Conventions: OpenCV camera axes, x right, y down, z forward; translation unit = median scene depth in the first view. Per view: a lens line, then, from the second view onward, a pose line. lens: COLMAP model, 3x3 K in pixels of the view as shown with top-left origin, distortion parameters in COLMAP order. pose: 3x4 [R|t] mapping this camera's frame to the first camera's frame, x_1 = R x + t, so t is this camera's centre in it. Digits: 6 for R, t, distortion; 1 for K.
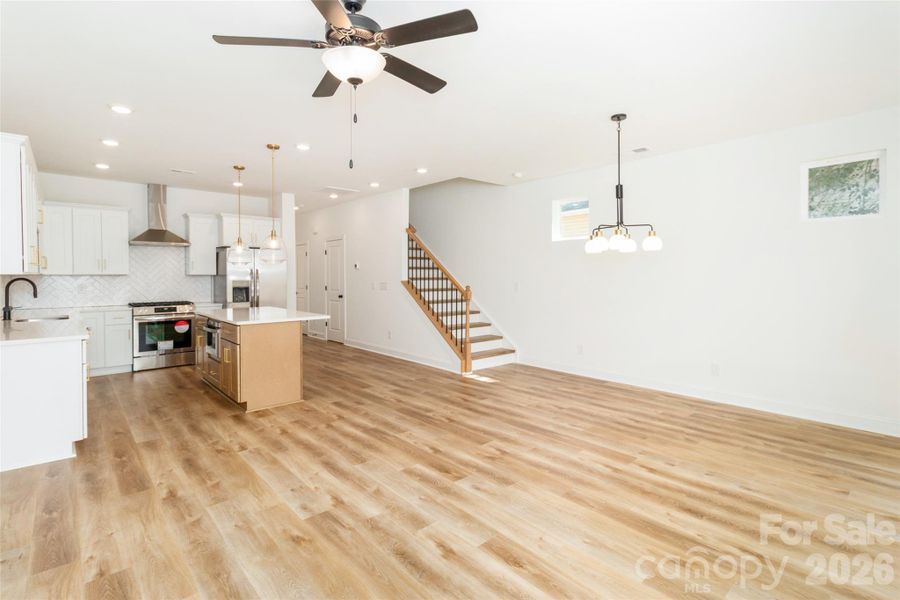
lens RADIAL K [[437.0, 0, 448.0], [0, 437.0, 293.6], [0, 0, 1]] dist [0.013638, 0.000523]
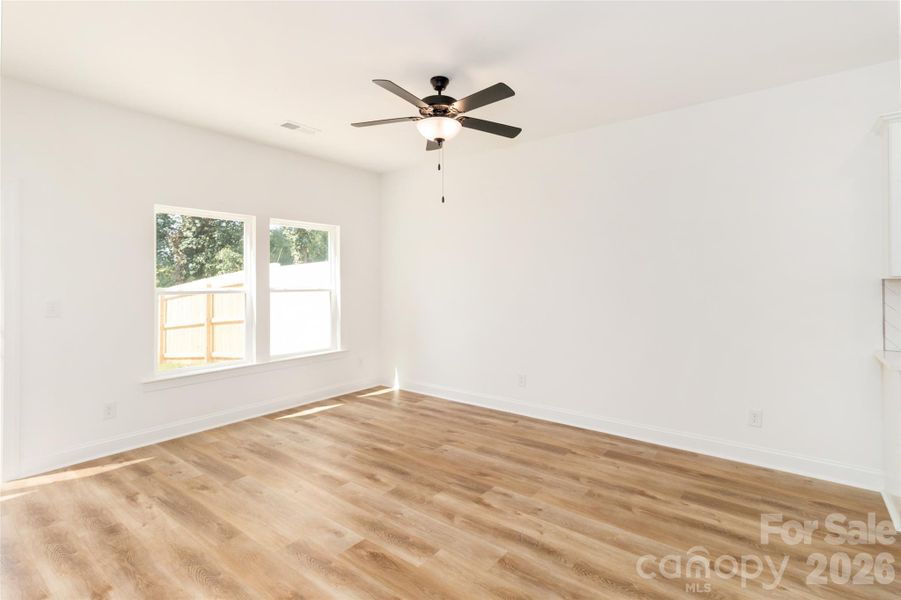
lens RADIAL K [[437.5, 0, 448.5], [0, 437.5, 293.6], [0, 0, 1]] dist [0.013638, 0.000523]
pose [[-0.983331, 0.009288, -0.181584, 0.004491], [-0.002980, 0.997737, 0.067175, -0.067244], [0.181797, 0.066597, -0.981078, 1.627220]]
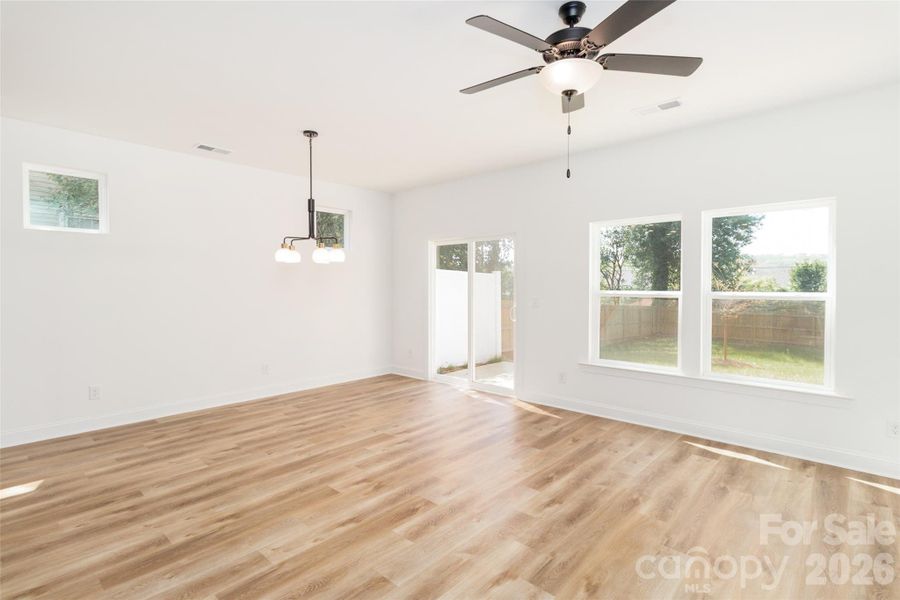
lens RADIAL K [[437.0, 0, 448.0], [0, 437.0, 293.6], [0, 0, 1]] dist [0.013638, 0.000523]
pose [[-0.108710, -0.017074, 0.993927, -0.834888], [0.038347, 0.999036, 0.021356, -0.039642], [-0.993334, 0.040436, -0.107950, 0.965688]]
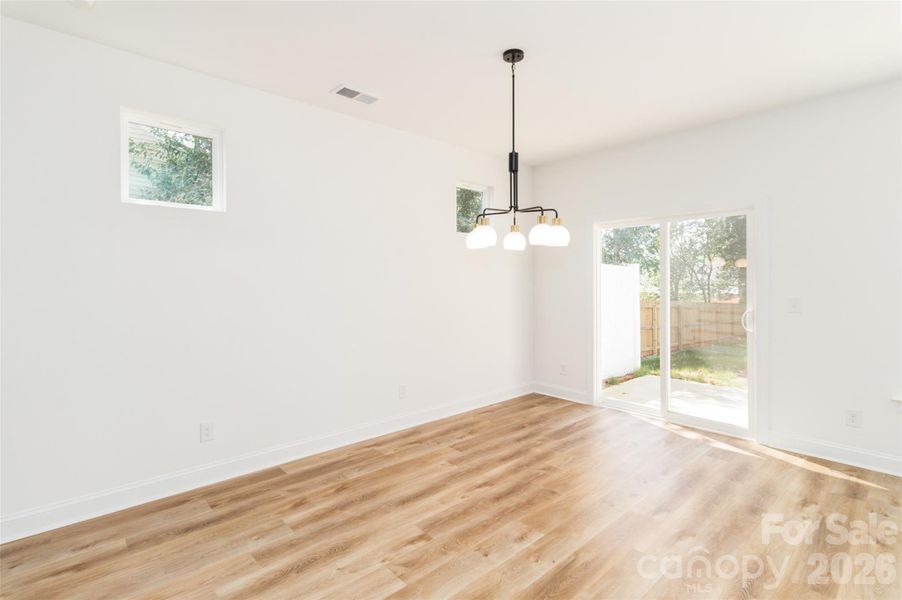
lens RADIAL K [[437.1, 0, 449.9], [0, 437.1, 273.2], [0, 0, 1]] dist [0.001915, 0.000758]
pose [[-0.020565, 0.019778, 0.999593, -0.373352], [0.038060, 0.999095, -0.018986, -0.054920], [-0.999064, 0.037654, -0.021299, 1.366785]]
